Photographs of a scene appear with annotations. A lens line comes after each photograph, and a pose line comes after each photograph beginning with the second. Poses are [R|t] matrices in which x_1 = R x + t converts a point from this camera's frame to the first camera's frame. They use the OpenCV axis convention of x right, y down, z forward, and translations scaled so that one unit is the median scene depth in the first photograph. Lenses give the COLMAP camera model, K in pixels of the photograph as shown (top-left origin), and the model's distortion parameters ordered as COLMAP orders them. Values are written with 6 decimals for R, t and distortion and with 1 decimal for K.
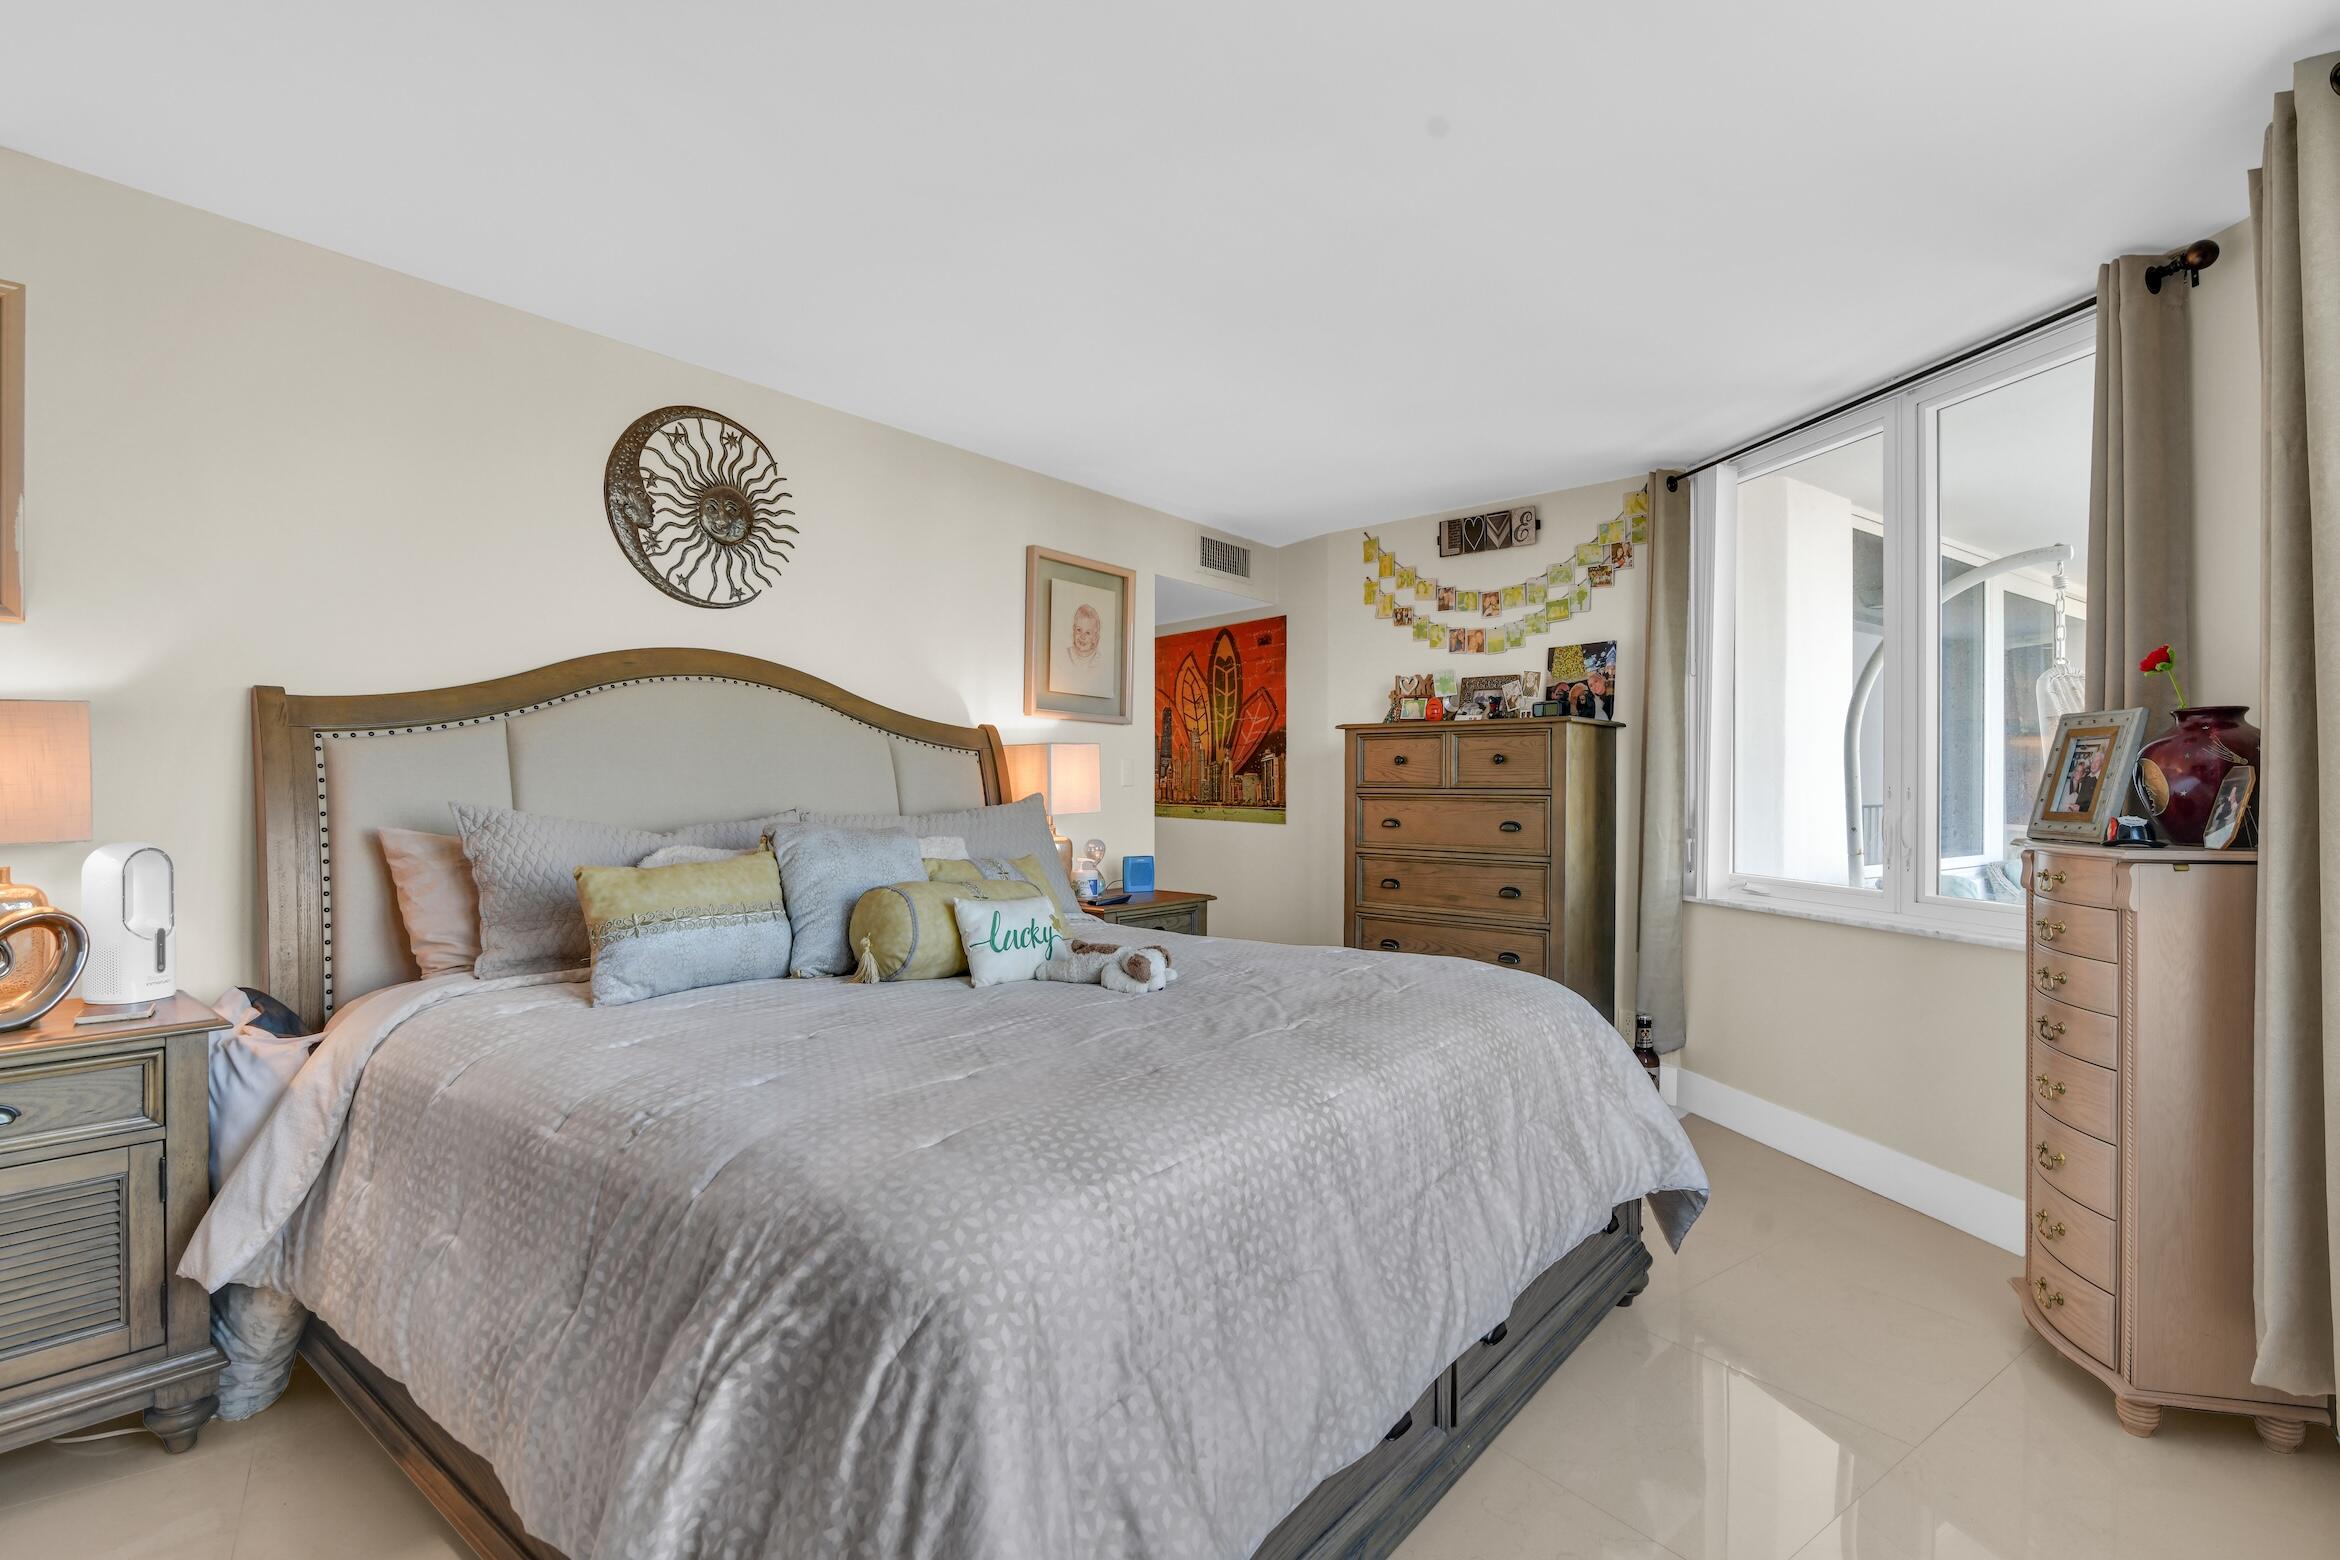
lens RADIAL K [[1123.3, 0, 1225.7], [0, 1123.3, 784.2], [0, 0, 1]] dist [-0.002402, -0.000031]
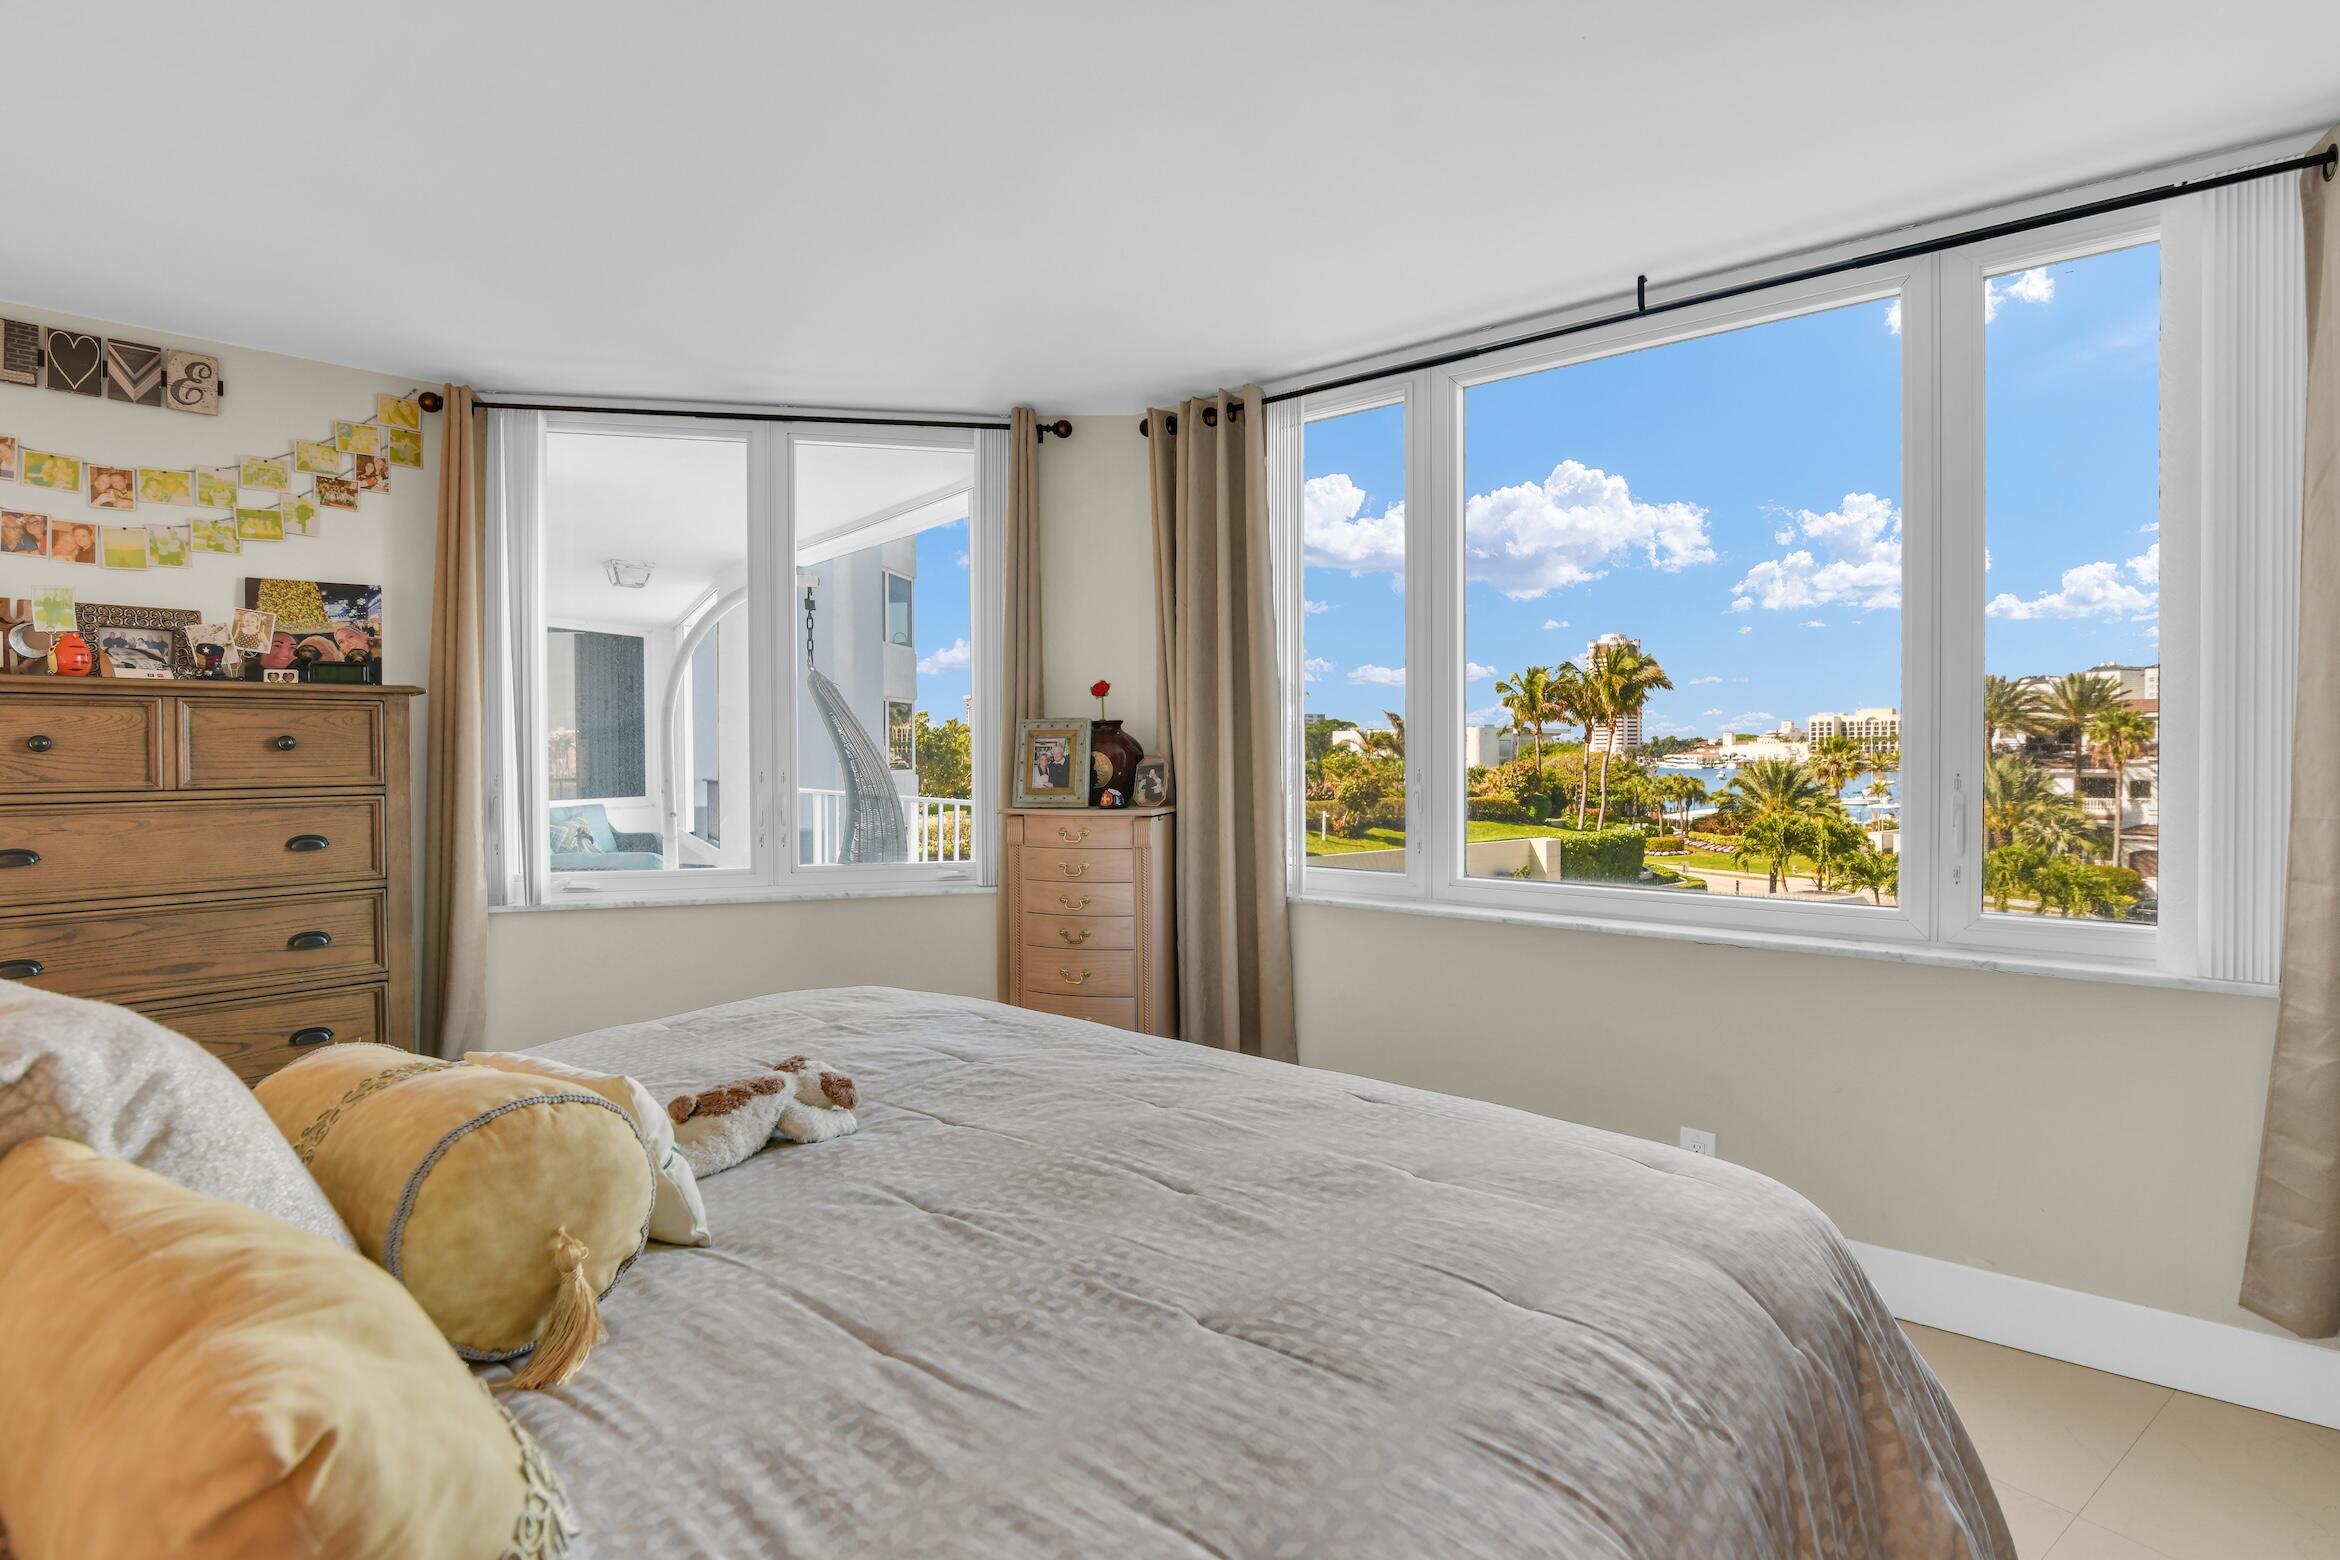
lens RADIAL K [[1136.4, 0, 1173.2], [0, 1136.4, 758.9], [0, 0, 1]] dist [-0.013235, 0.000873]
pose [[0.030930, -0.012788, 0.999440, -0.413180], [0.007774, 0.999891, 0.012553, -0.017482], [-0.999491, 0.007381, 0.031026, 0.461325]]
